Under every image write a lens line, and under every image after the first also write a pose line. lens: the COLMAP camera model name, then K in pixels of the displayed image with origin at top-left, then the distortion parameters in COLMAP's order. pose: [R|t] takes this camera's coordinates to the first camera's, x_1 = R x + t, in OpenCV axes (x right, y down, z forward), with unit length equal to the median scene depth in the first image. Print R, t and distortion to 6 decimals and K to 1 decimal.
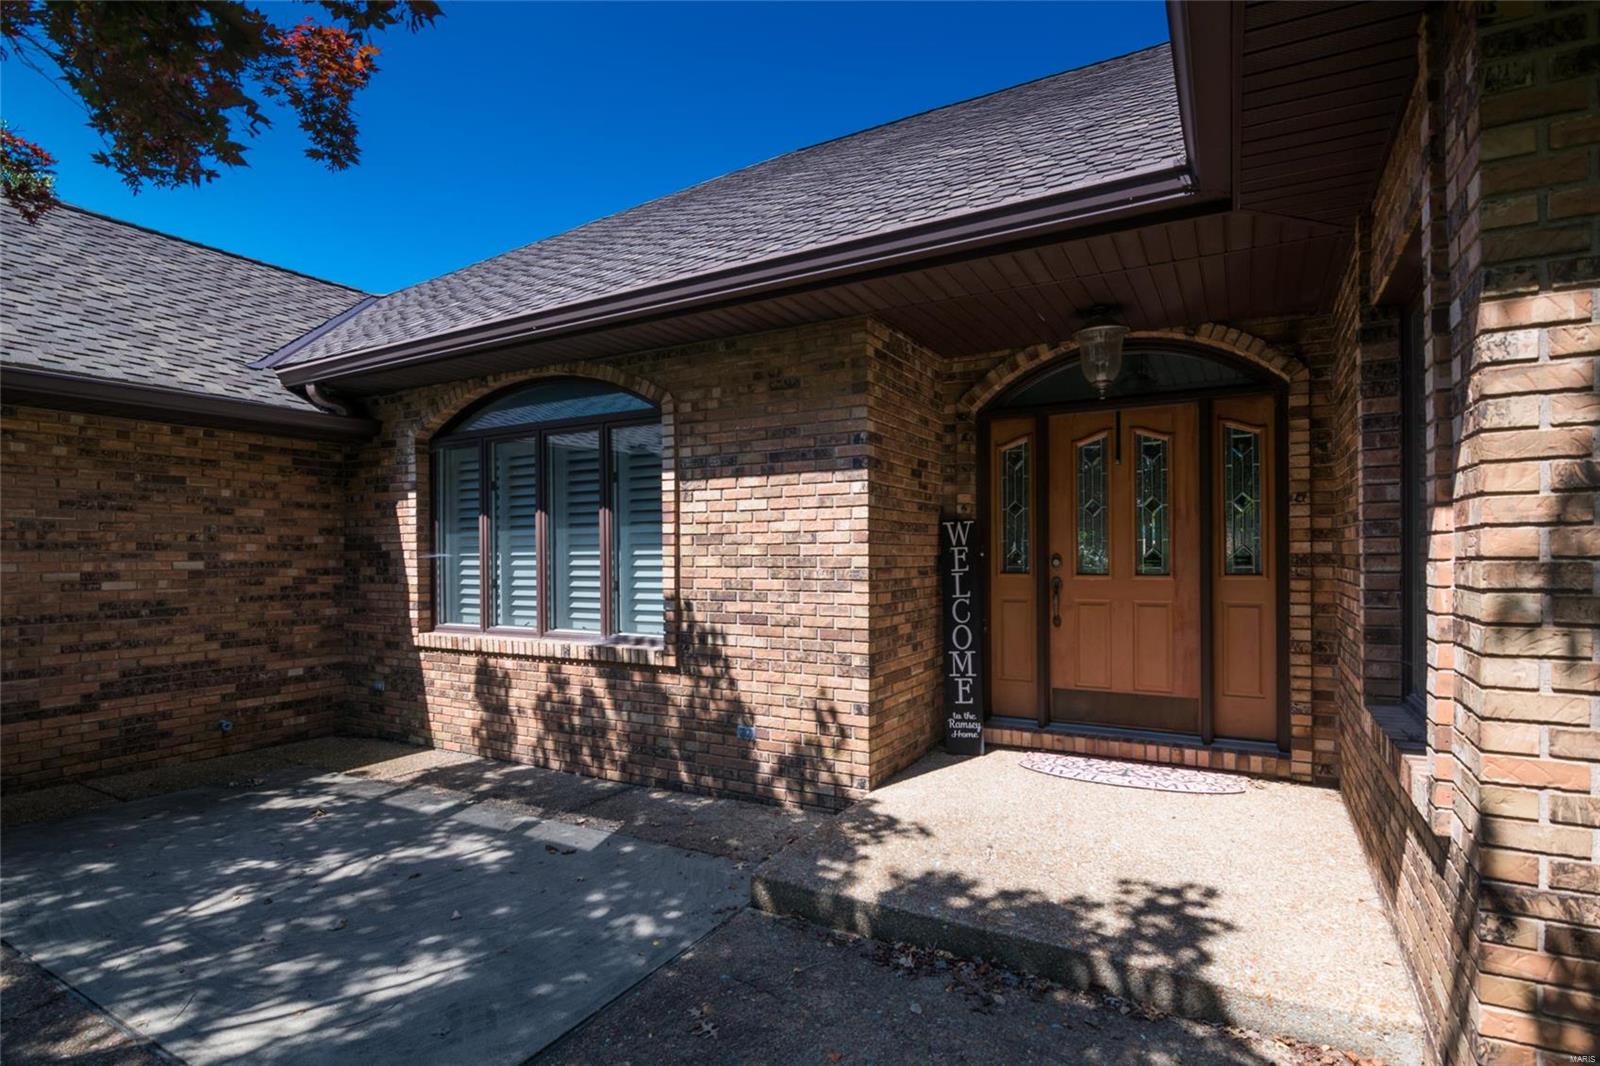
lens RADIAL K [[801.0, 0, 800.0], [0, 801.0, 533.0], [0, 0, 1]] dist [0.000880, 0.000501]
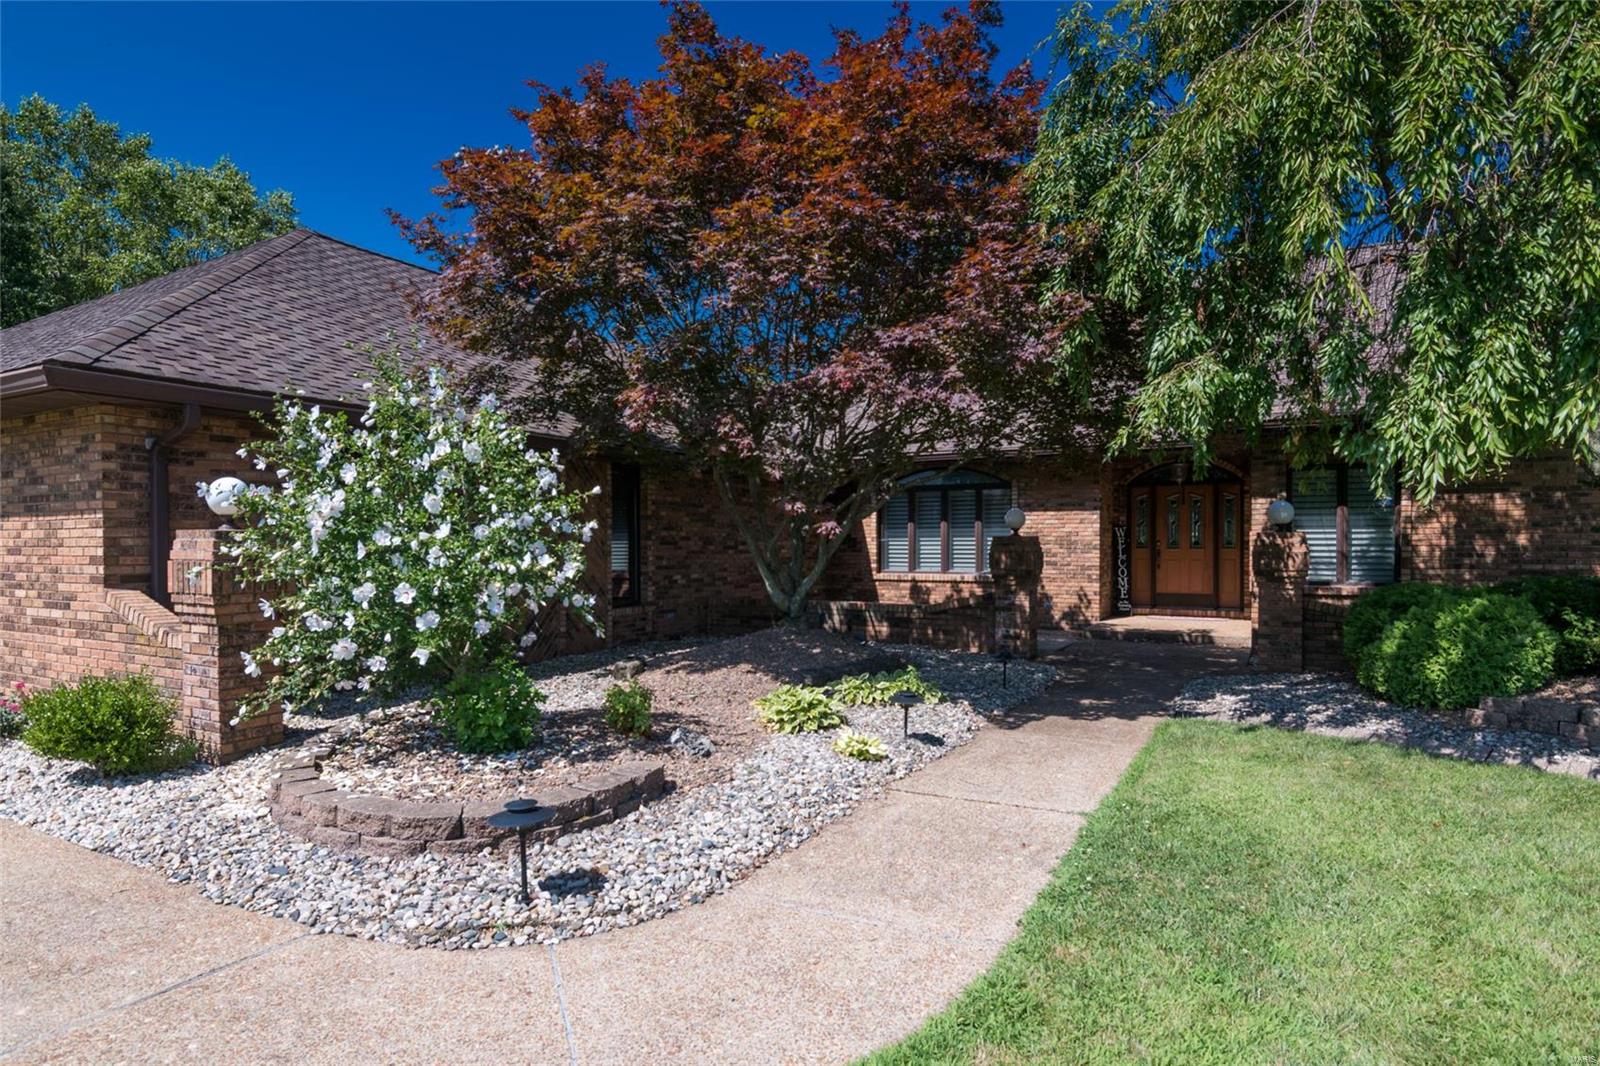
lens RADIAL K [[889.1, 0, 800.0], [0, 889.1, 533.0], [0, 0, 1]] dist [-0.002453, -0.000329]
pose [[0.999971, 0.006643, 0.003794, -0.939707], [-0.006694, 0.999886, 0.013510, -0.032187], [-0.003704, -0.013535, 0.999902, -2.056876]]
